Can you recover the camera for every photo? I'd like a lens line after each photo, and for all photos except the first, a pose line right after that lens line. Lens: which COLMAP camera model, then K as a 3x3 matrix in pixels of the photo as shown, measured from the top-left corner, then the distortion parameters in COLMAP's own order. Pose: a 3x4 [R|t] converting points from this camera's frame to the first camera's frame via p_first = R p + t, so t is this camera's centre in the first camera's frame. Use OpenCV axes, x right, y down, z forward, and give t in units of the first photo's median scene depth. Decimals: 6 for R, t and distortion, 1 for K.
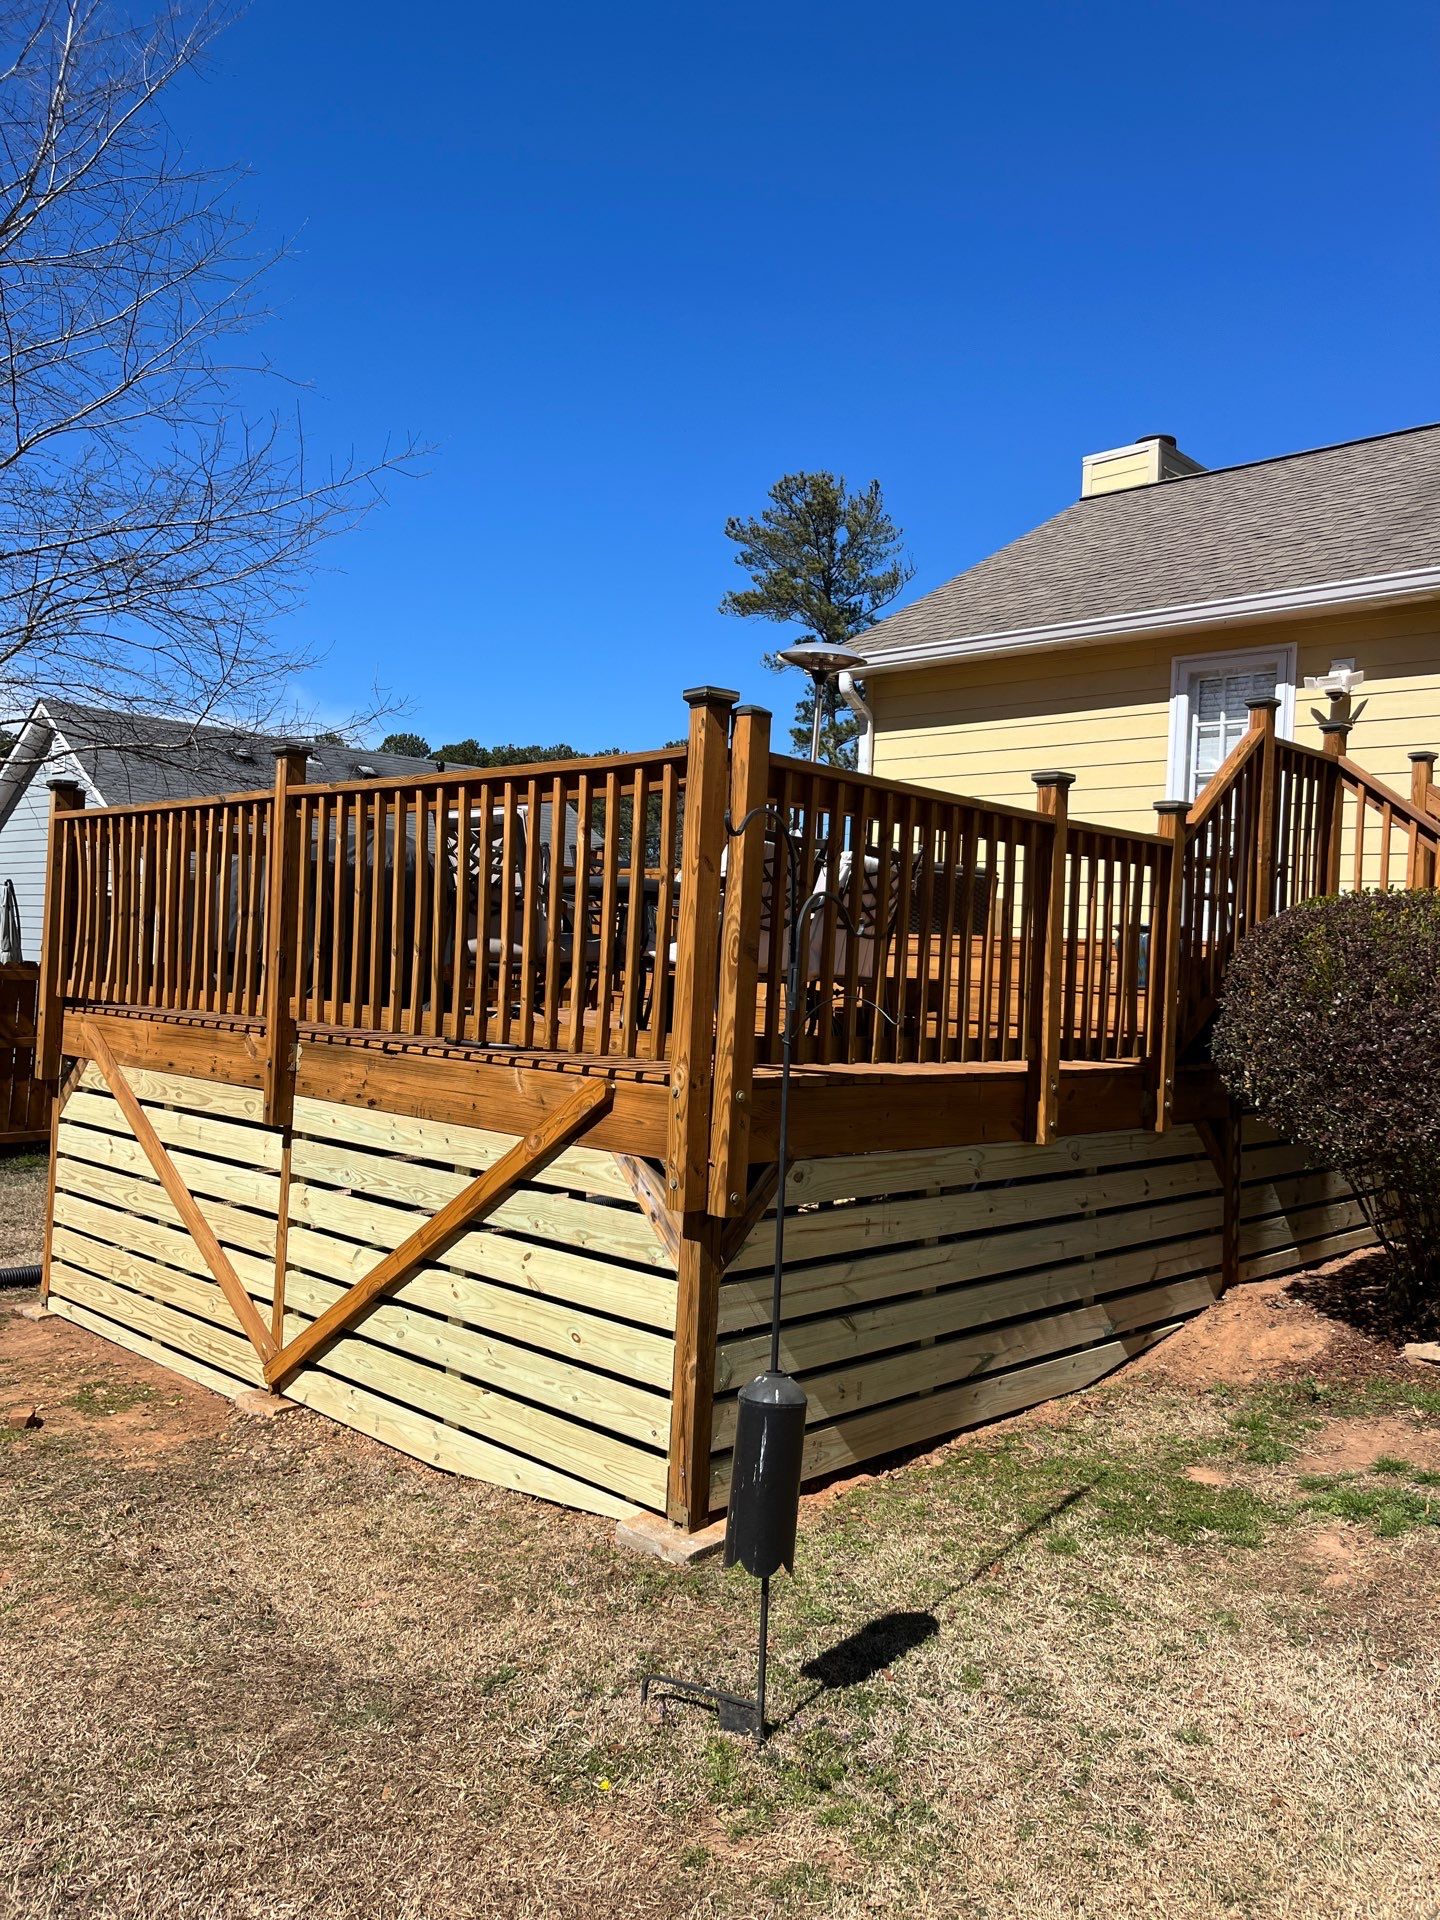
lens RADIAL K [[1466.3, 0, 721.1], [0, 1466.3, 947.2], [0, 0, 1]] dist [0.018981, -0.001177]
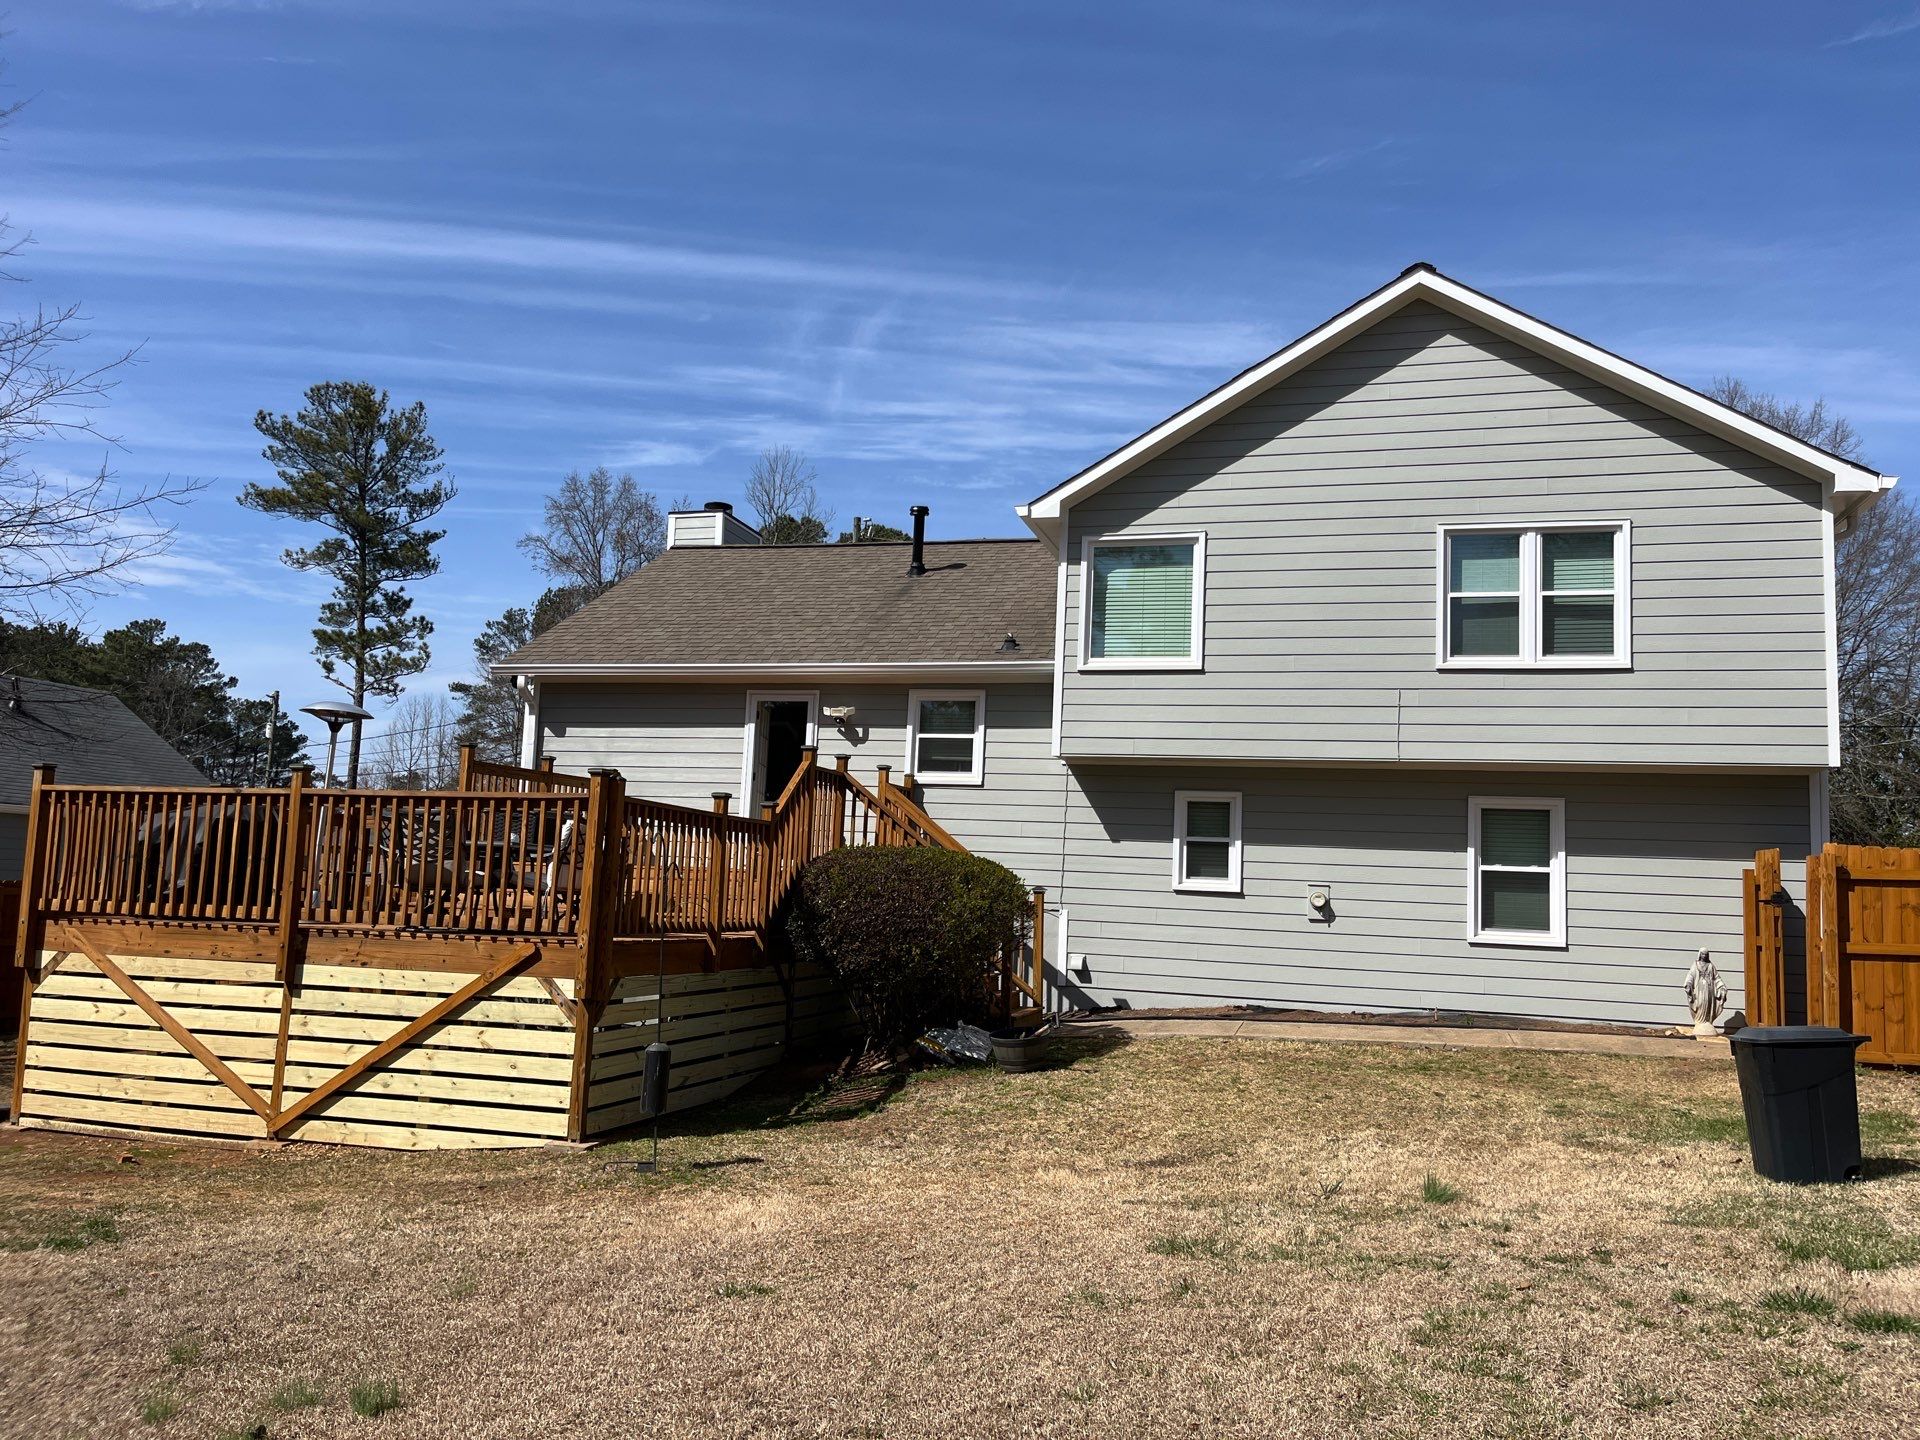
lens RADIAL K [[1440.5, 0, 982.7], [0, 1440.5, 731.7], [0, 0, 1]] dist [0.020303, -0.000957]
pose [[0.873463, 0.043912, 0.484907, -0.409486], [-0.005251, 0.996716, -0.080803, -0.038601], [-0.486863, 0.068032, 0.870825, -0.889418]]
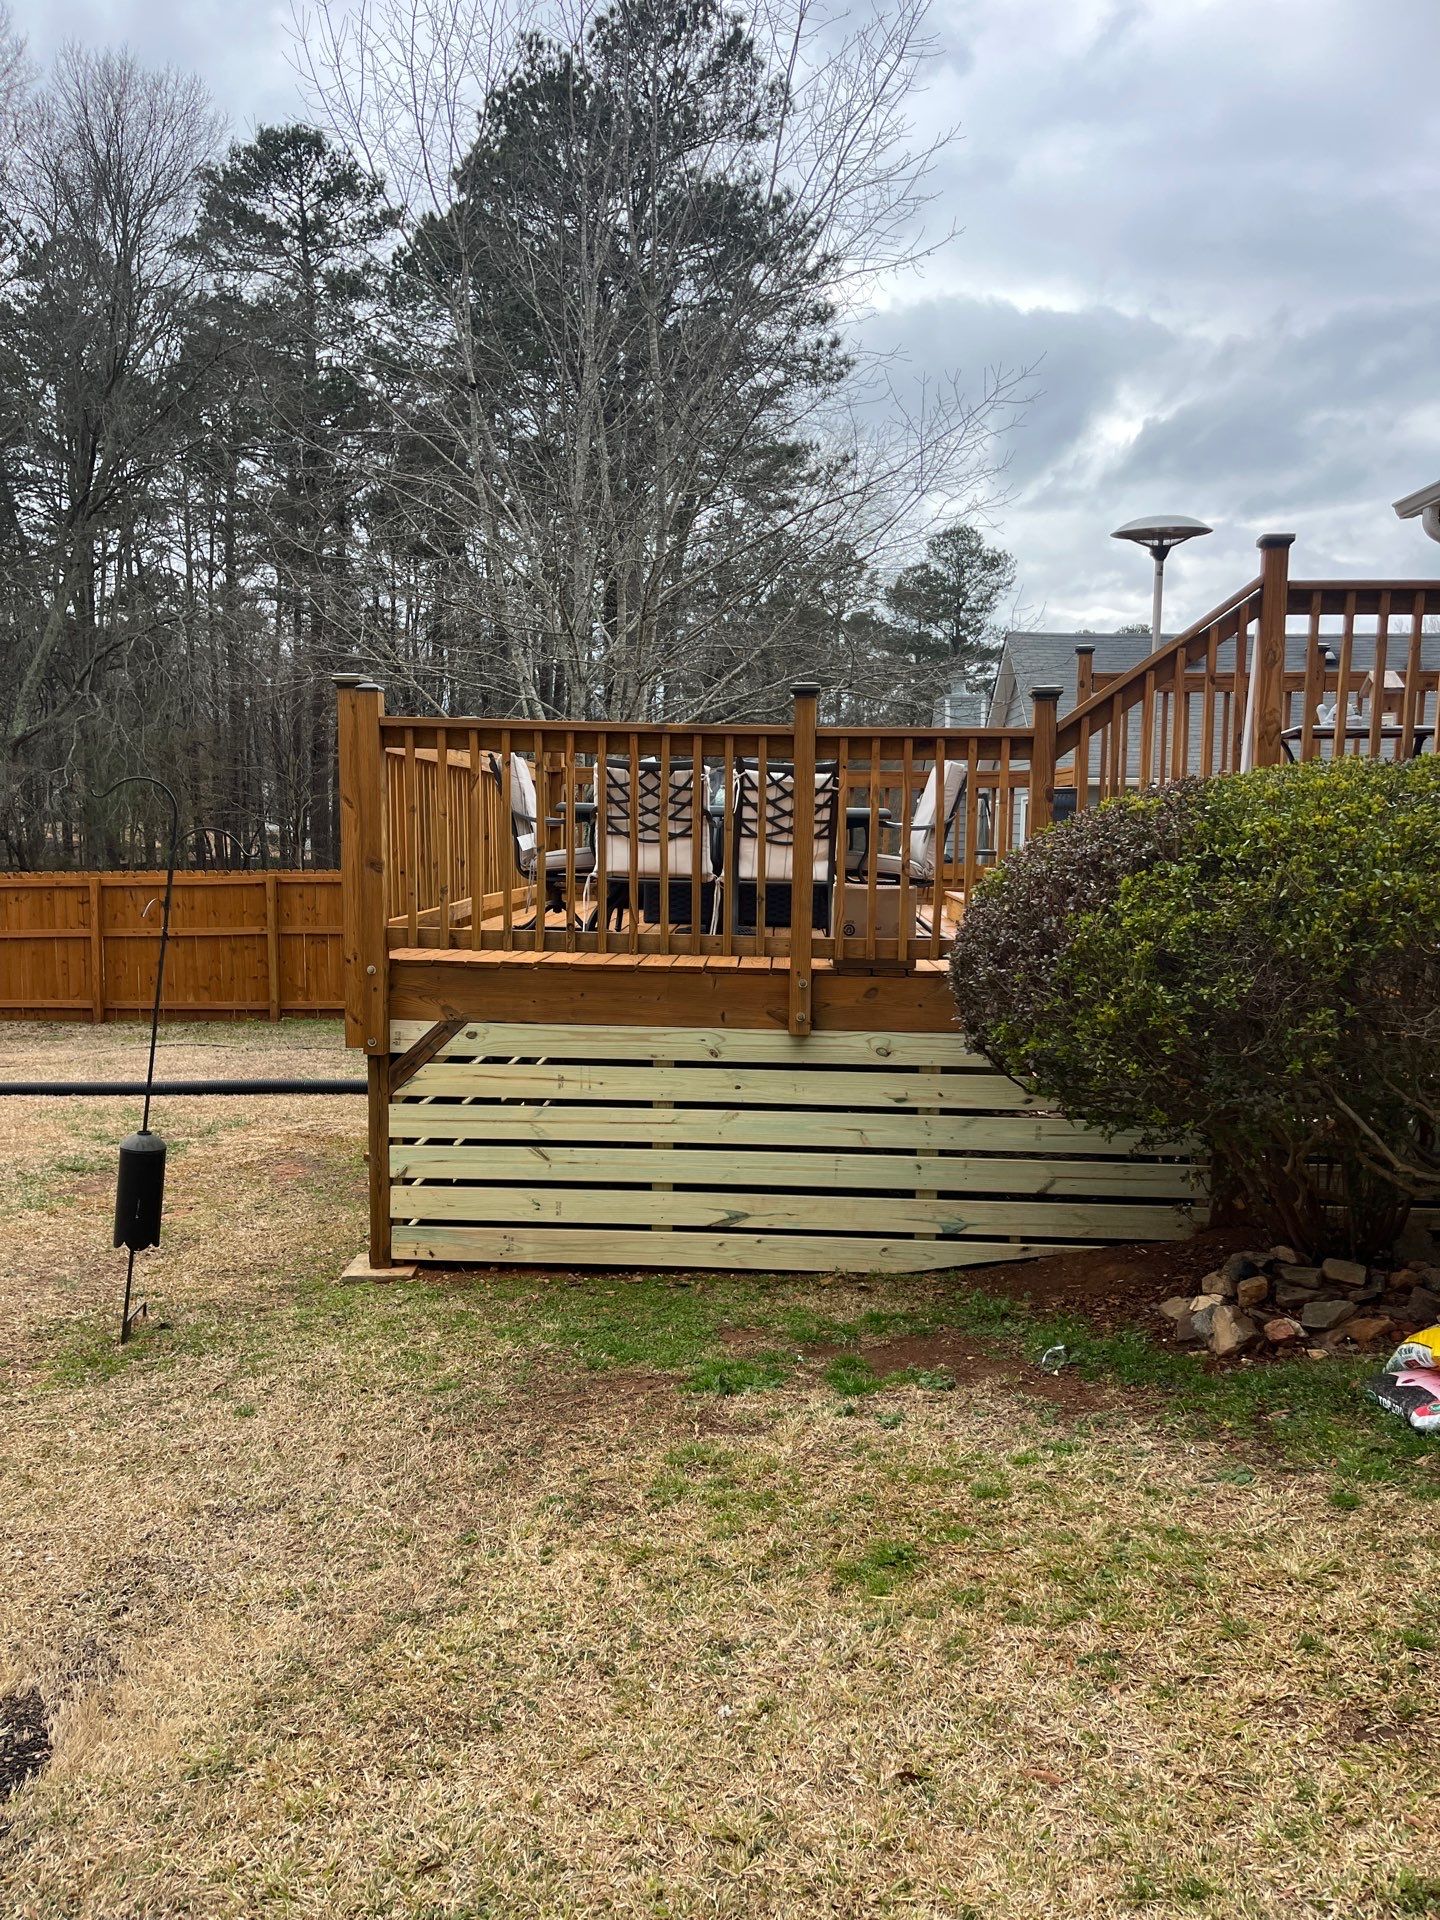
lens RADIAL K [[1458.0, 0, 711.9], [0, 1458.0, 955.4], [0, 0, 1]] dist [0.049072, -0.001775]
pose [[0.654144, 0.029087, -0.755810, 0.901646], [0.030666, 0.997419, 0.064925, 0.004010], [0.755748, -0.065648, 0.651564, 0.230730]]
